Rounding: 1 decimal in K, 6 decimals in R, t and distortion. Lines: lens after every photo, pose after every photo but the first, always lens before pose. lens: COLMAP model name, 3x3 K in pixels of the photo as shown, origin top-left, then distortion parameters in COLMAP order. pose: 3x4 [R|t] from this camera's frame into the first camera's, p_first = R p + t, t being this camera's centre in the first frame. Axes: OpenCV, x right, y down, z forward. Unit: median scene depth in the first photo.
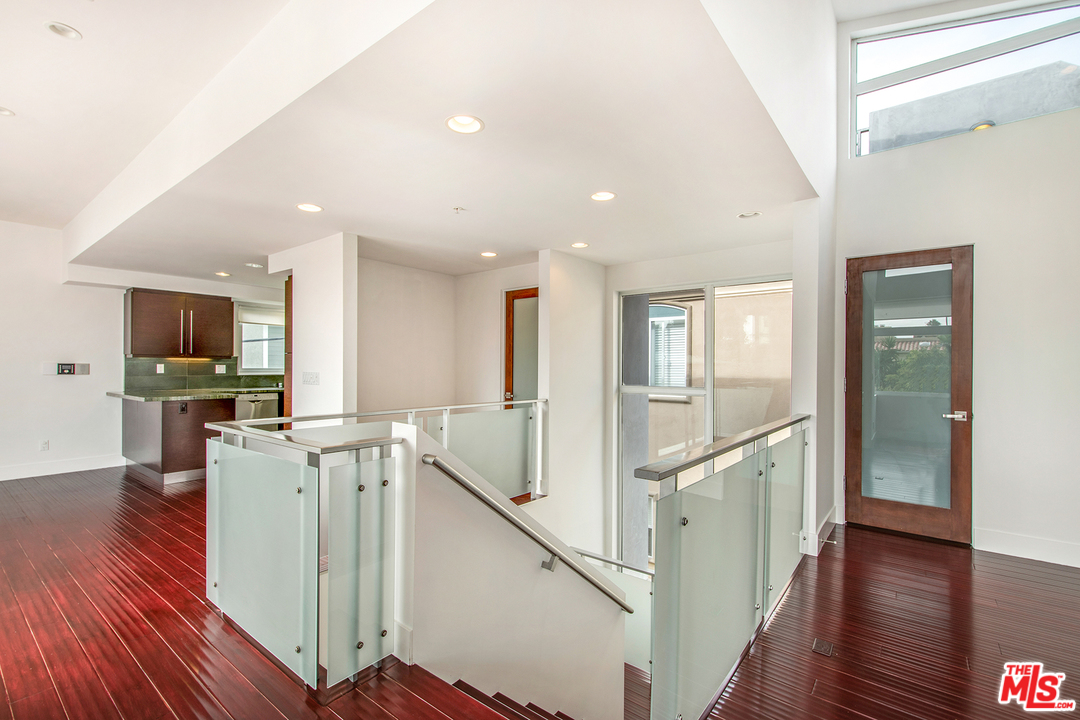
lens RADIAL K [[471.9, 0, 533.5], [0, 471.9, 367.4], [0, 0, 1]] dist [0.003628, 0.000502]
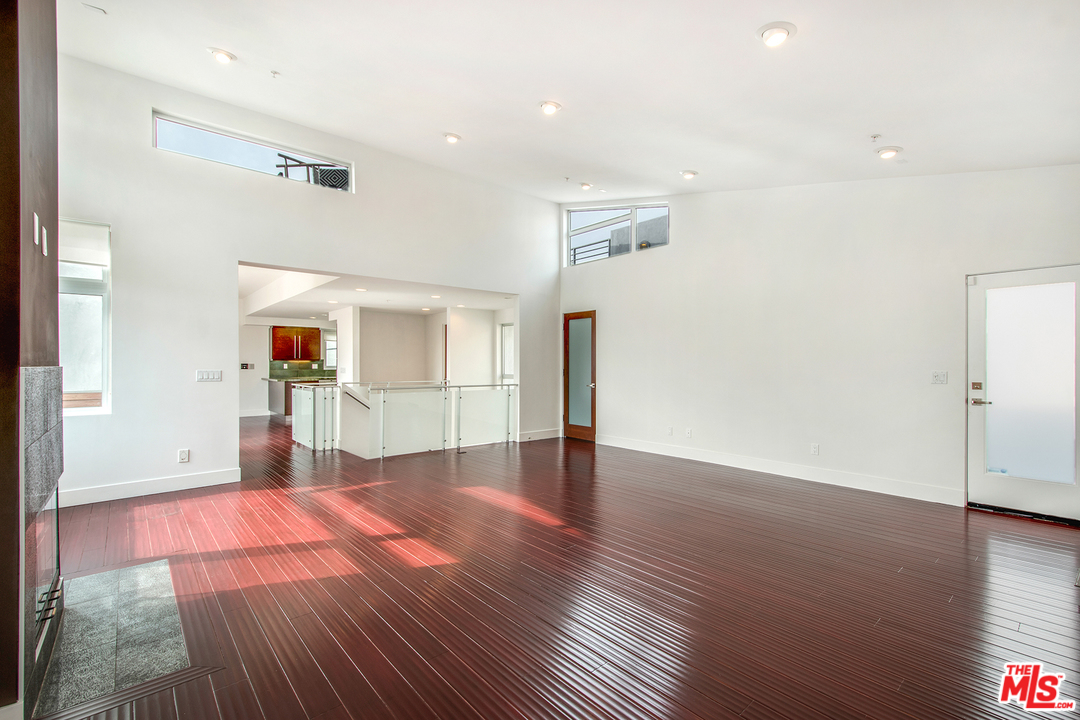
lens RADIAL K [[471.9, 0, 543.6], [0, 471.9, 362.2], [0, 0, 1]] dist [0.003628, 0.000502]
pose [[0.982655, -0.005720, -0.185352, 0.640386], [0.005233, 0.999981, -0.003116, -0.002342], [0.185367, 0.002092, 0.982667, -0.741400]]
